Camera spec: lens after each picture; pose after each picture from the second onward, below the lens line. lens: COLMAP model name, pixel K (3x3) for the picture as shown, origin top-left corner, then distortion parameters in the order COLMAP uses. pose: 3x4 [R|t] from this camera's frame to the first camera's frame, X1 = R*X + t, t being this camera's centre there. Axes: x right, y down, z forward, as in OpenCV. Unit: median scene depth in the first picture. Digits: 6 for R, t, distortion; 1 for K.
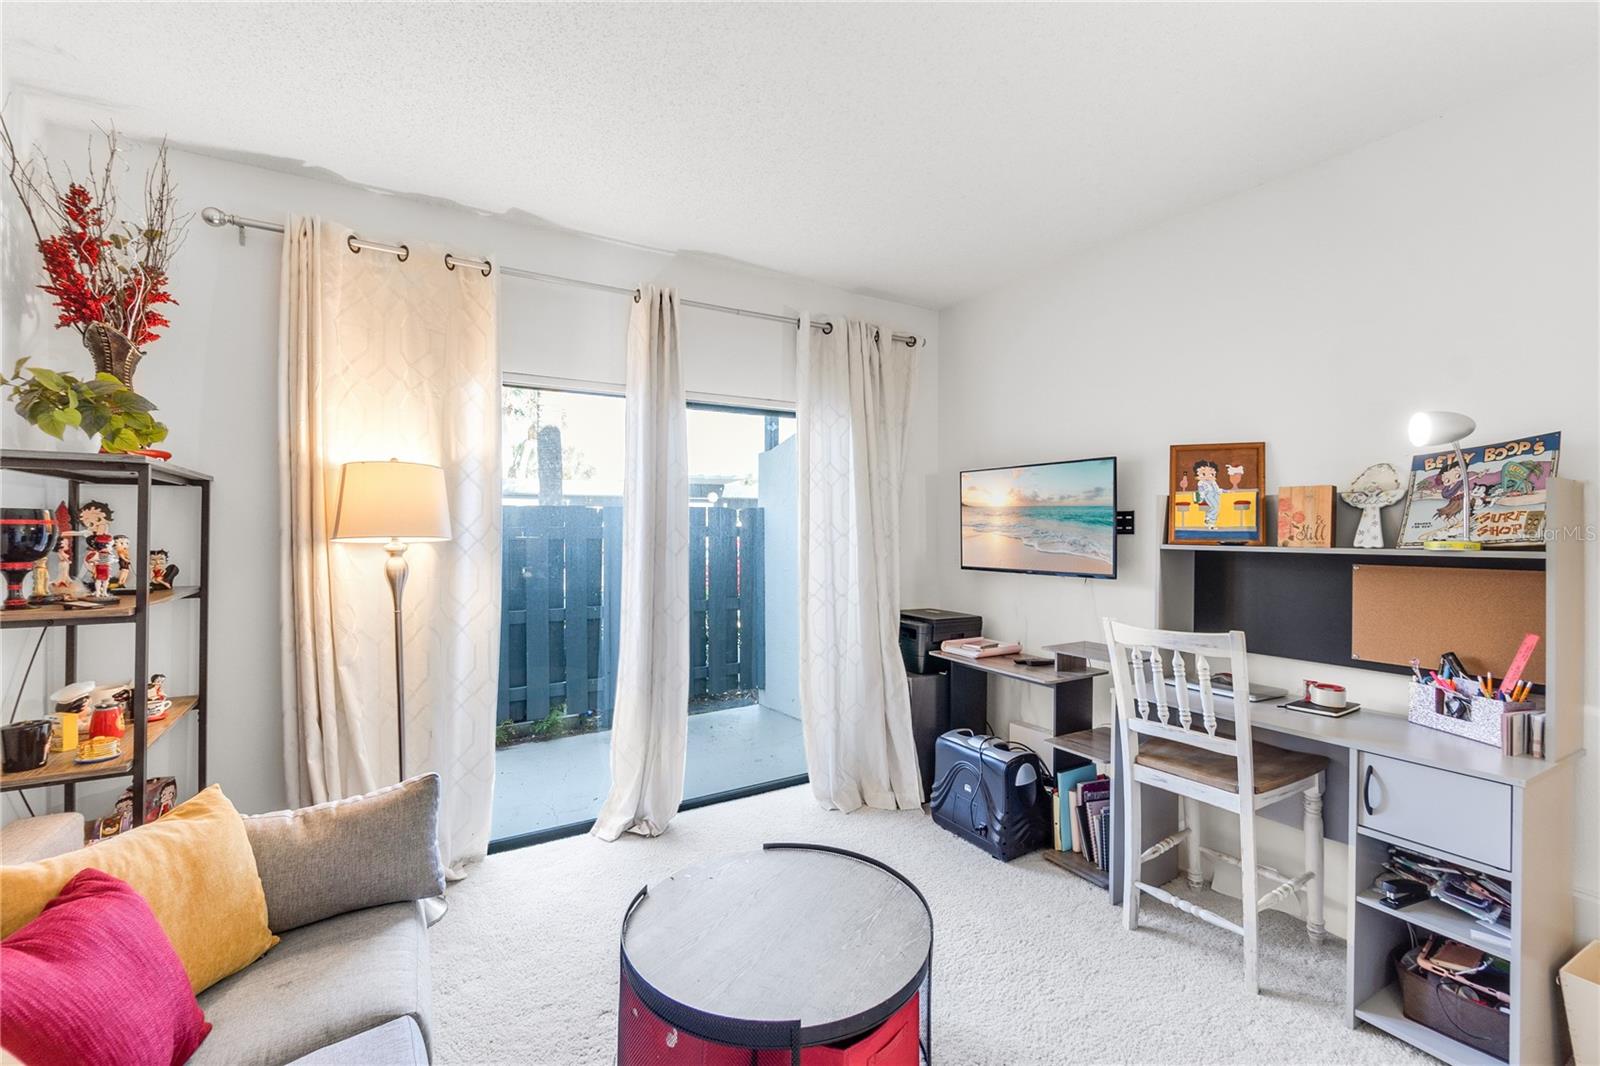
lens RADIAL K [[700.5, 0, 801.6], [0, 700.5, 524.1], [0, 0, 1]] dist [-0.004076, -0.001290]
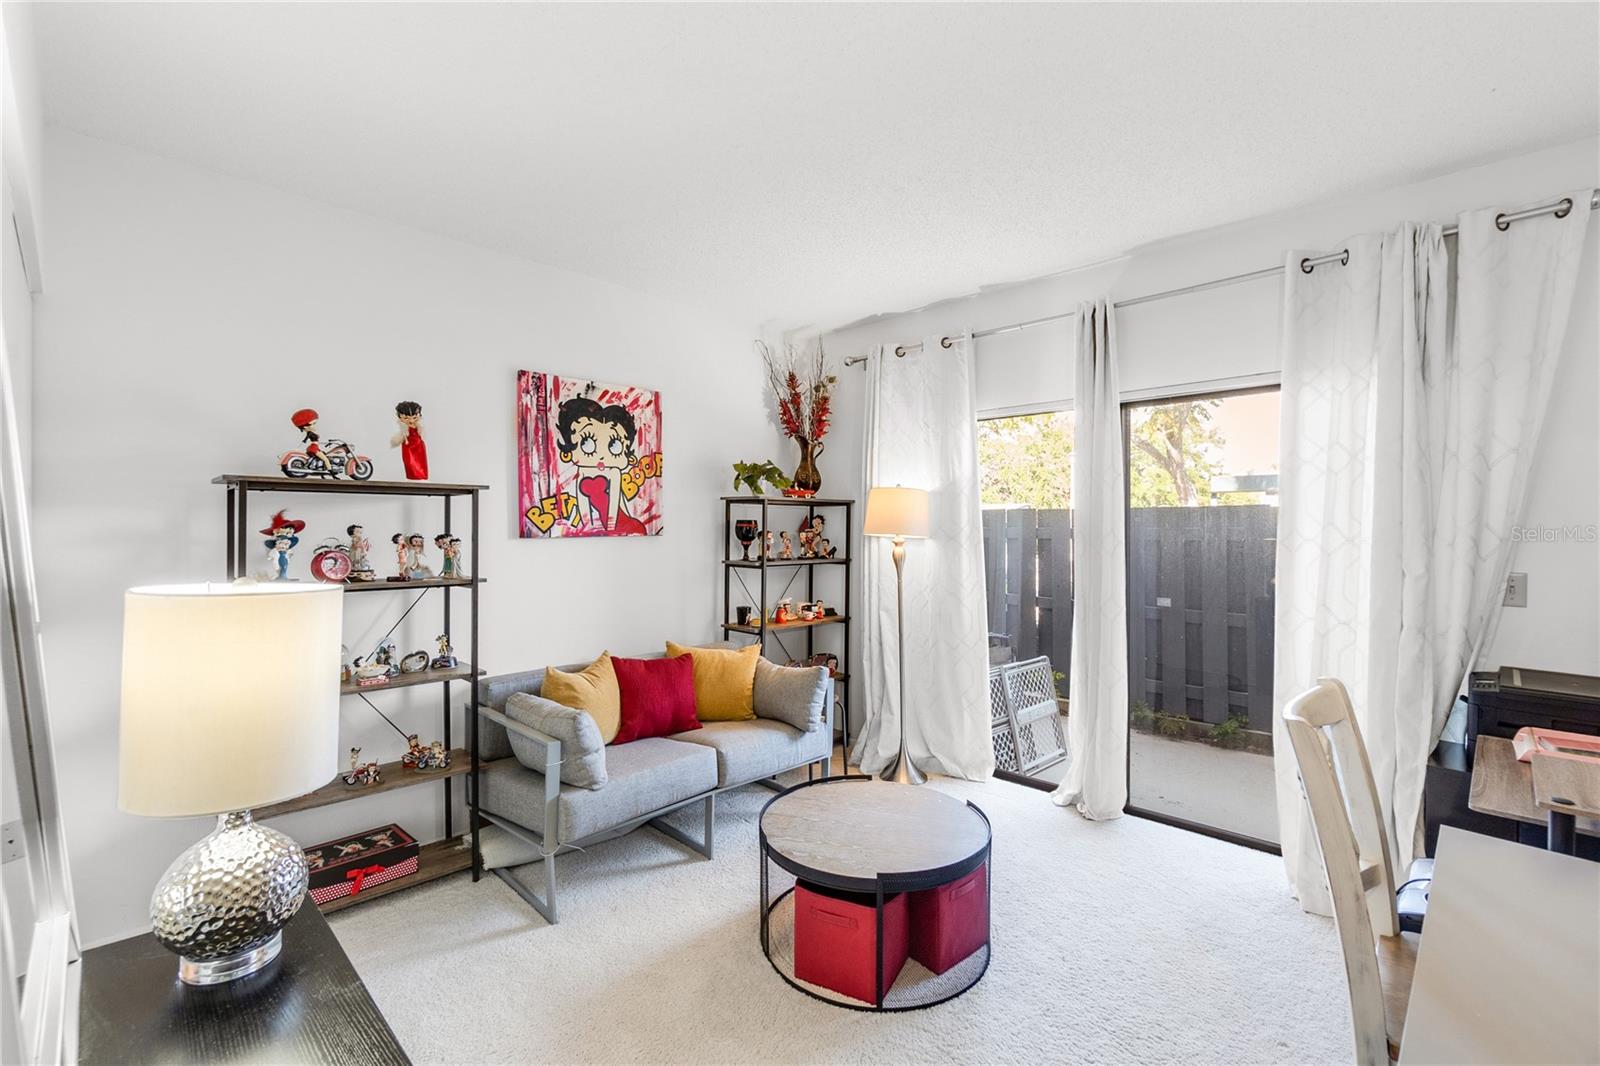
lens RADIAL K [[700.5, 0, 801.6], [0, 700.5, 524.1], [0, 0, 1]] dist [-0.004076, -0.001290]
pose [[0.231239, 0.000777, -0.972897, 0.913623], [-0.000318, 1.000000, 0.000723, -0.005155], [0.972897, 0.000142, 0.231240, 0.420176]]
